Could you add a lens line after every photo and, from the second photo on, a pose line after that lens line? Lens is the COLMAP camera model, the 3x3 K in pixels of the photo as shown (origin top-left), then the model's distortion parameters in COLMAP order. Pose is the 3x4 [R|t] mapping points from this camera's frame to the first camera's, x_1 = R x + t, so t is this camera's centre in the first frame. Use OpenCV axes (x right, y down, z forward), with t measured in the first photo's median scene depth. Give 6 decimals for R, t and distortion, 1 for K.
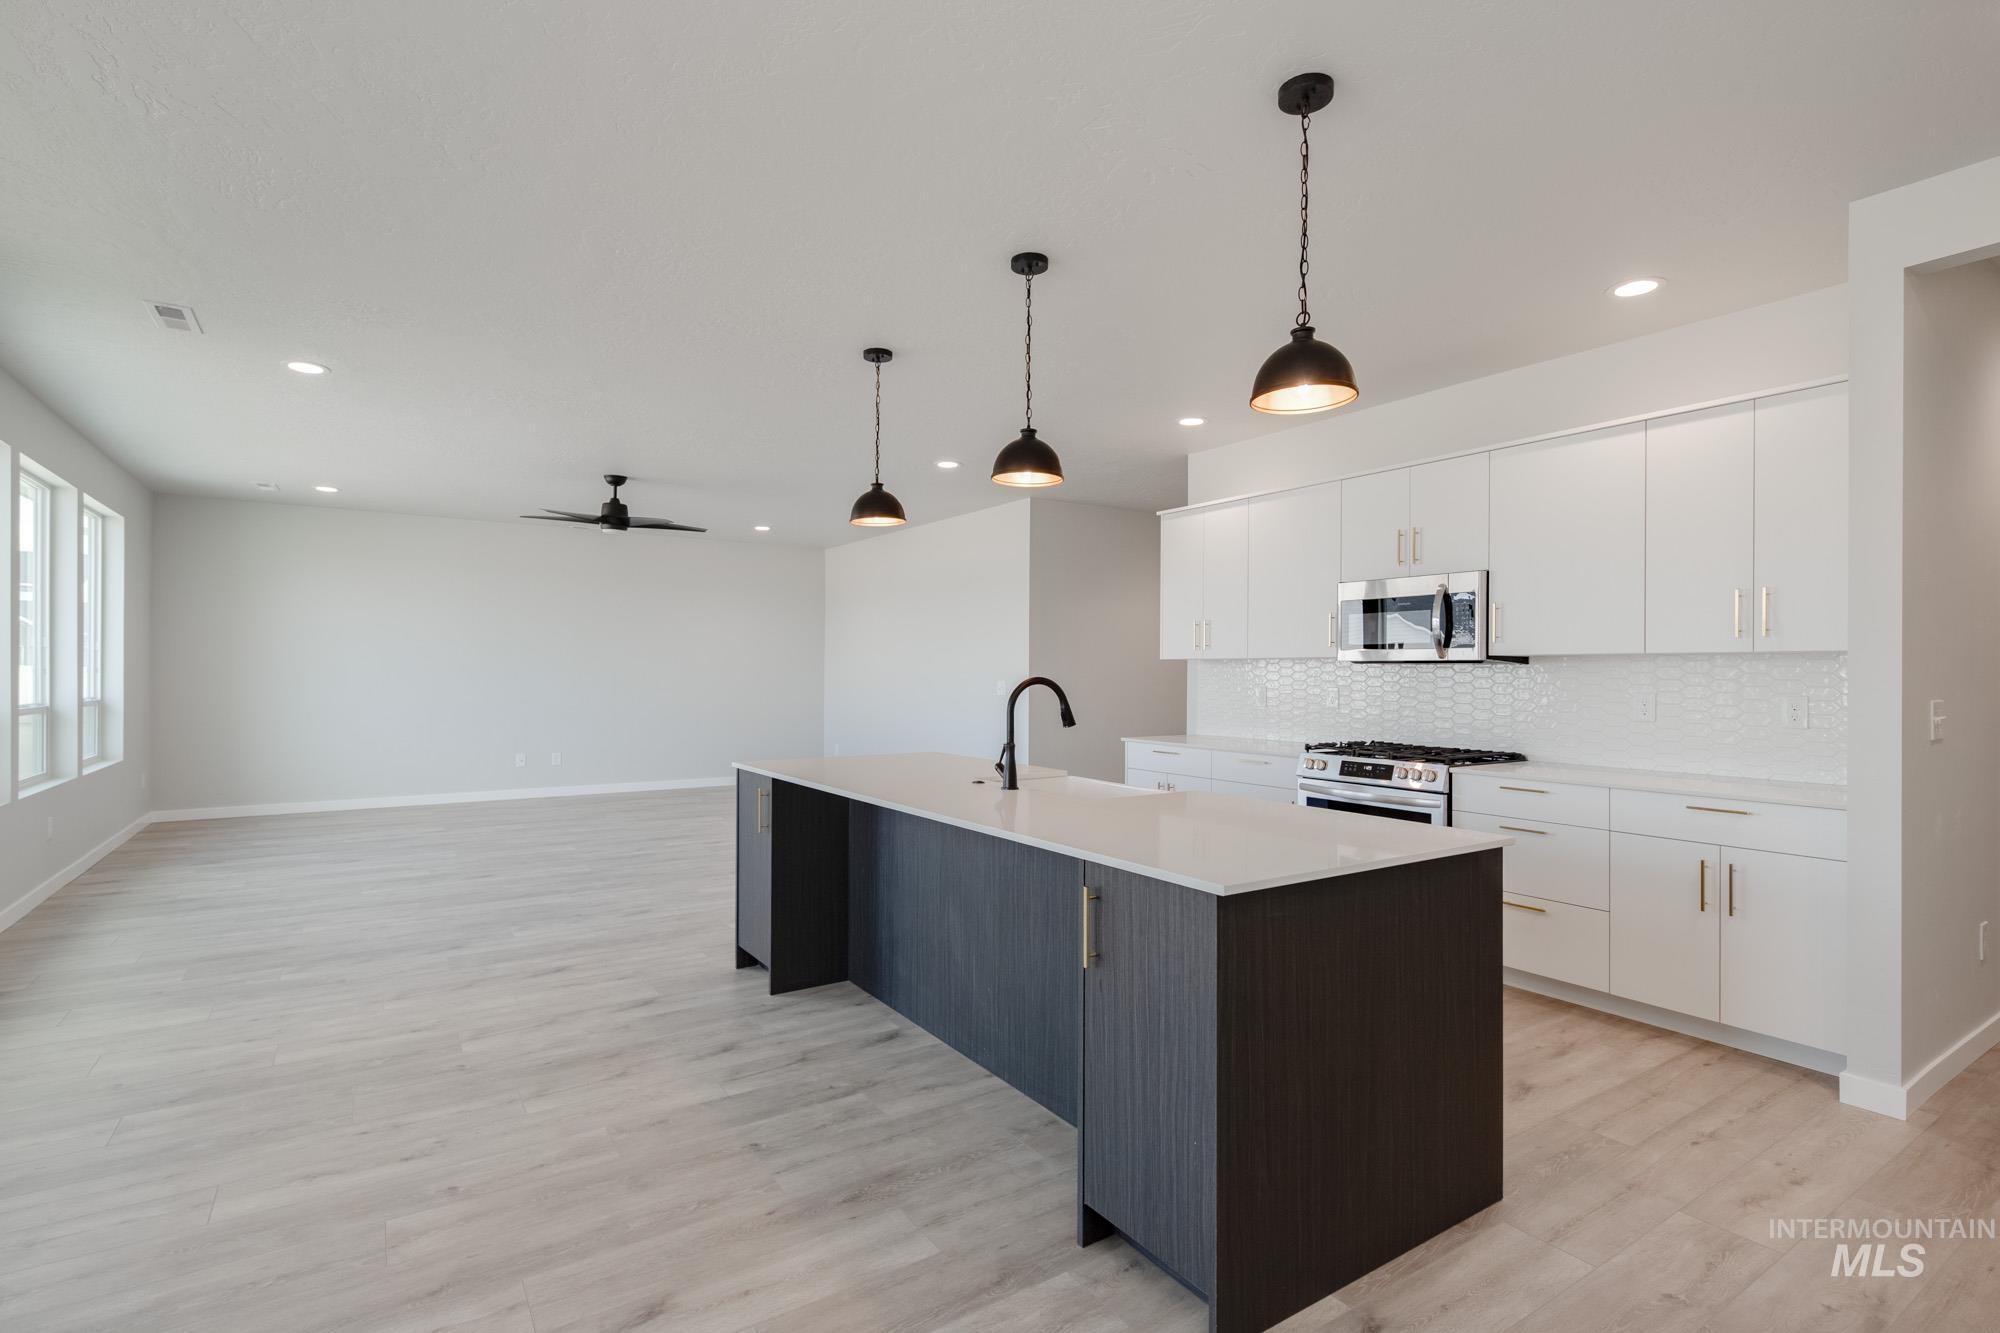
lens RADIAL K [[945.8, 0, 1007.0], [0, 945.8, 674.7], [0, 0, 1]] dist [0.011125, -0.000272]
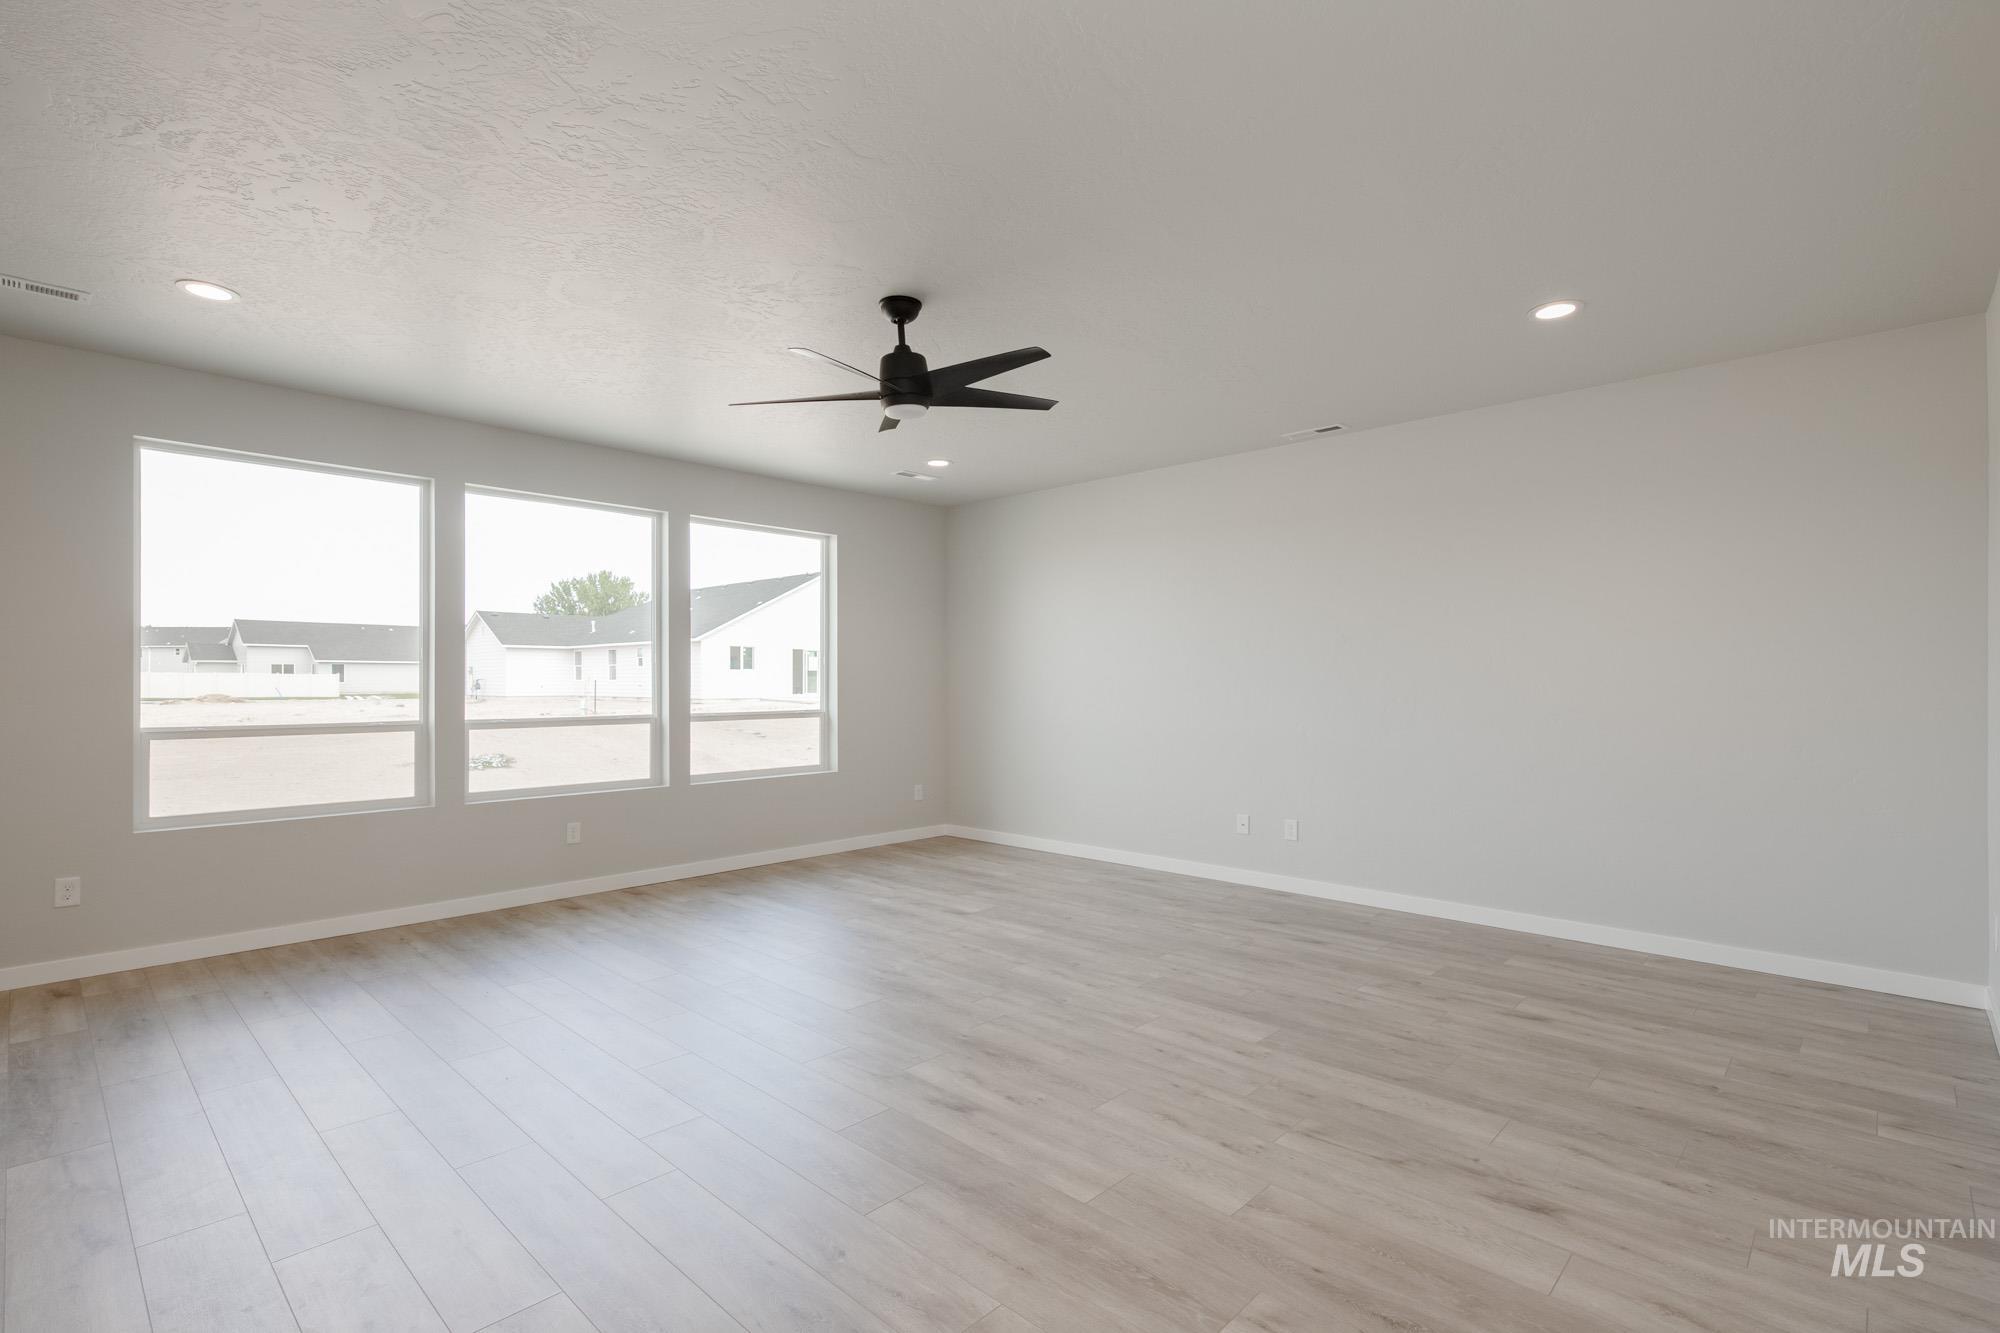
lens RADIAL K [[945.4, 0, 991.2], [0, 945.4, 669.7], [0, 0, 1]] dist [0.011485, -0.001188]
pose [[0.230864, -0.006059, -0.972967, 0.166585], [-0.000111, 0.999980, -0.006253, -0.026110], [0.972986, 0.001552, 0.230859, 1.944704]]
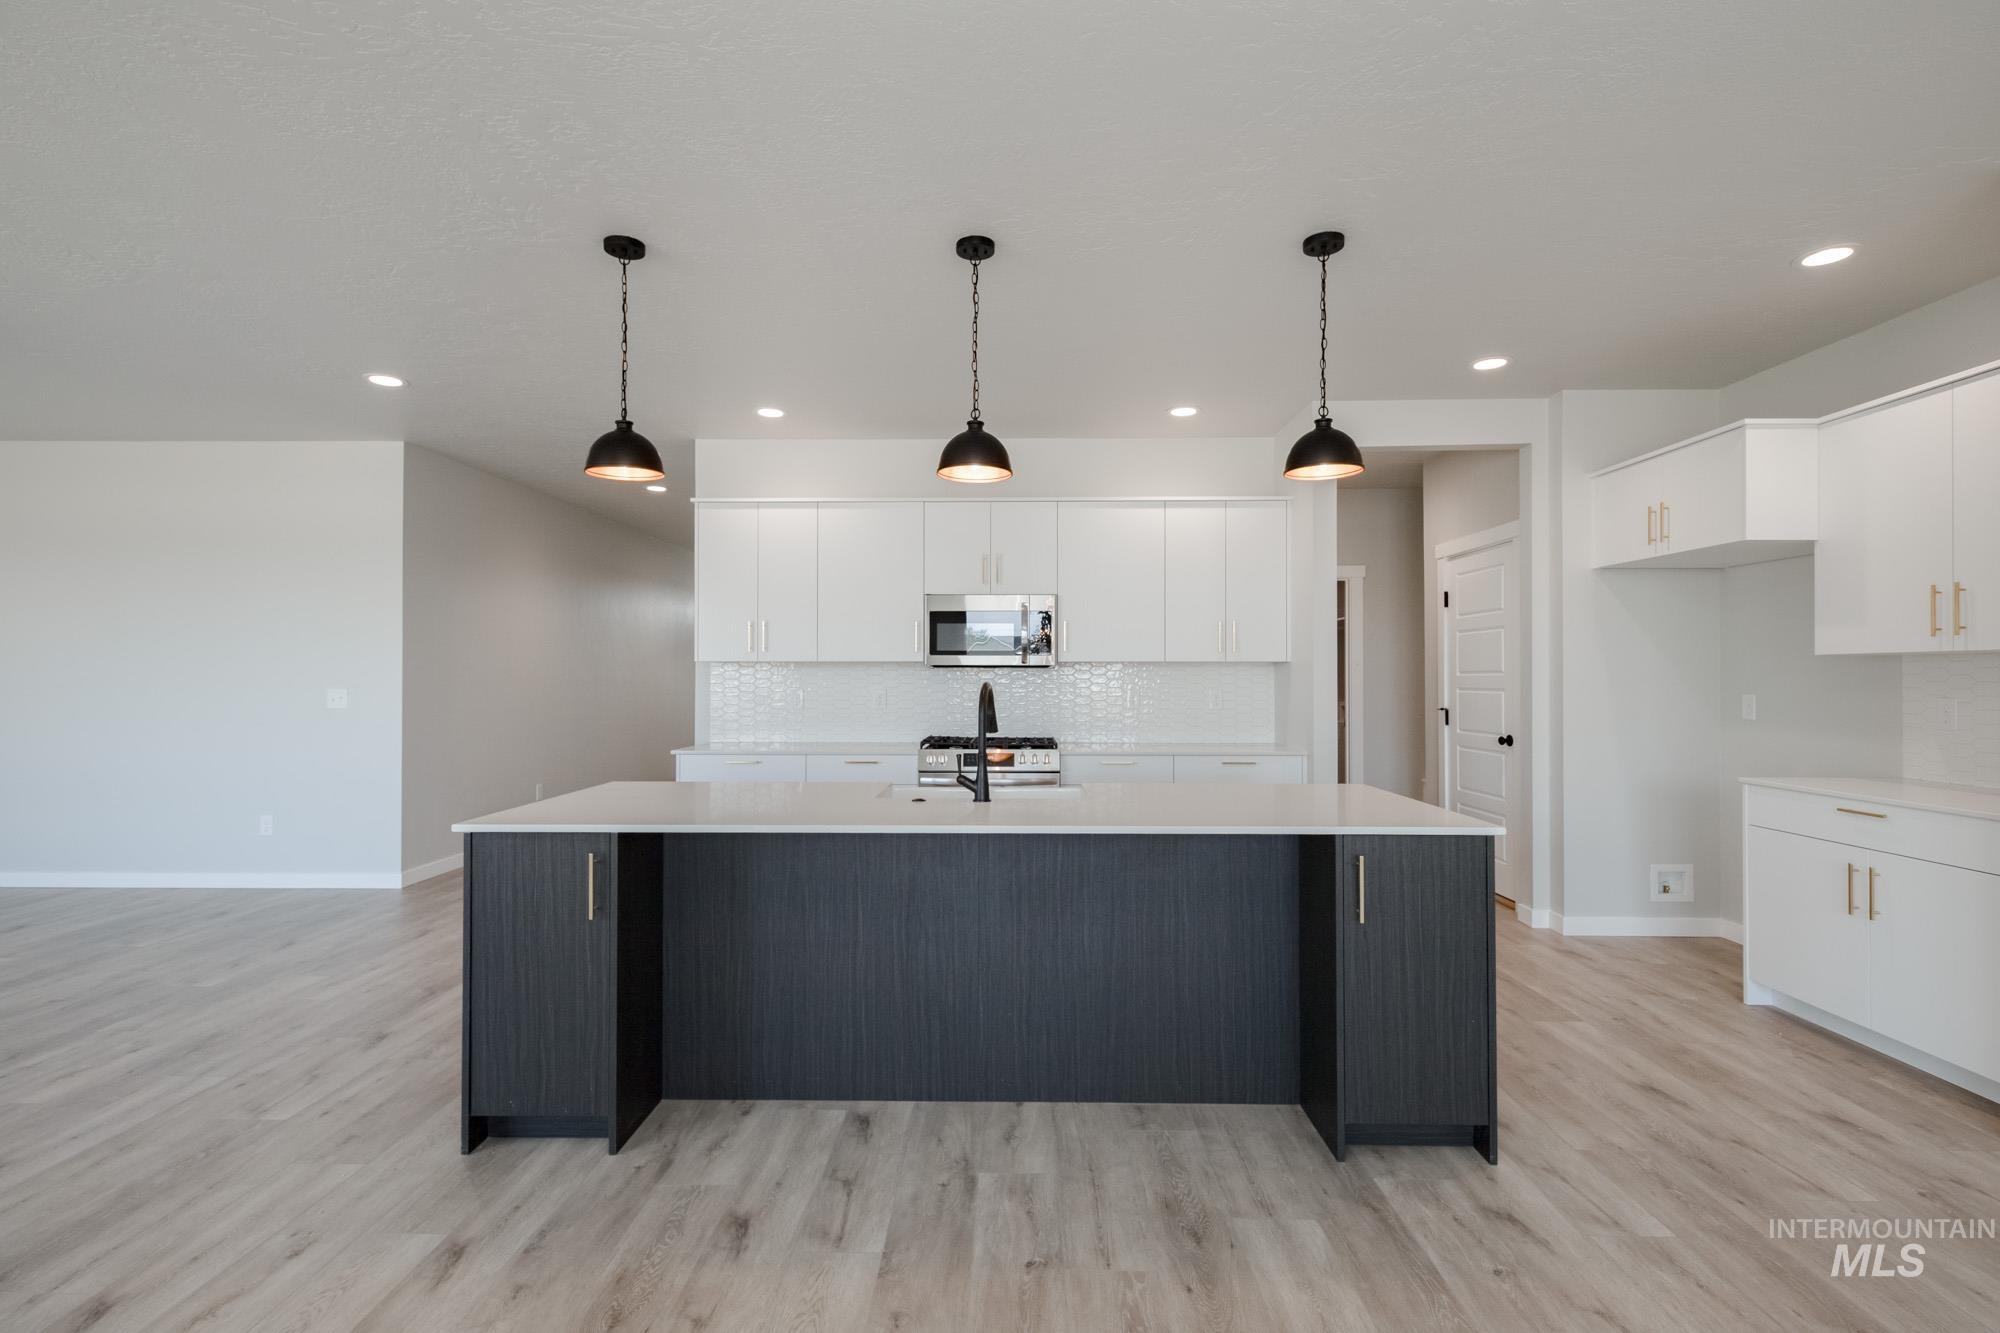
lens RADIAL K [[945.4, 0, 991.2], [0, 945.4, 669.7], [0, 0, 1]] dist [0.011485, -0.001188]
pose [[0.571465, 0.000247, 0.820627, -0.747720], [0.004293, 0.999985, -0.003291, -0.007017], [-0.820615, 0.005403, 0.571455, 0.442598]]
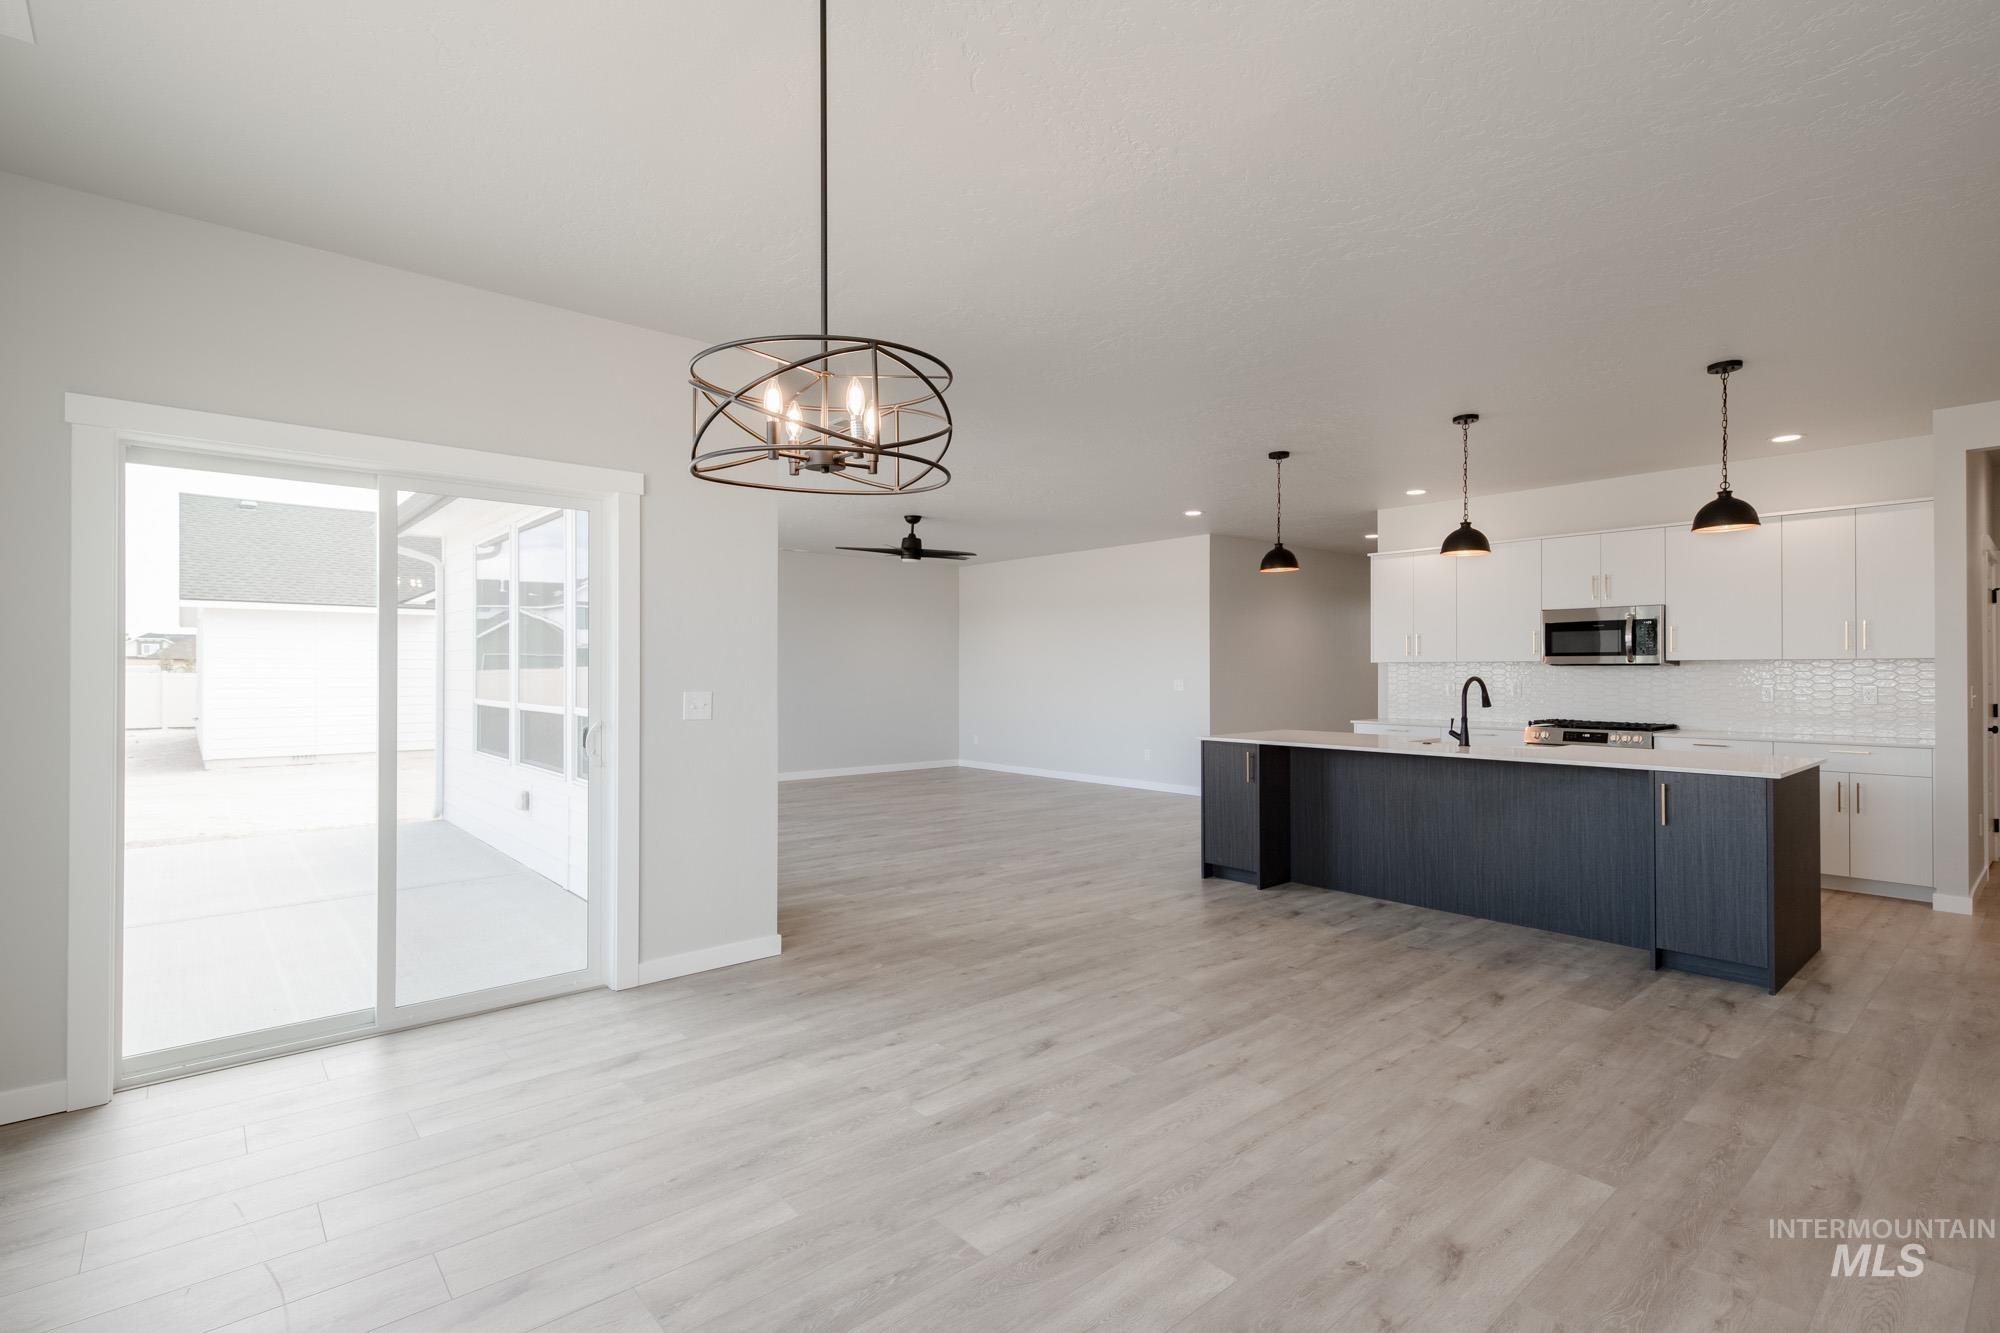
lens RADIAL K [[945.4, 0, 991.2], [0, 945.4, 669.7], [0, 0, 1]] dist [0.011485, -0.001188]
pose [[0.991822, -0.005325, 0.127521, -0.980910], [0.005868, 0.999975, -0.003877, -0.007384], [-0.127497, 0.004593, 0.991828, -0.490828]]
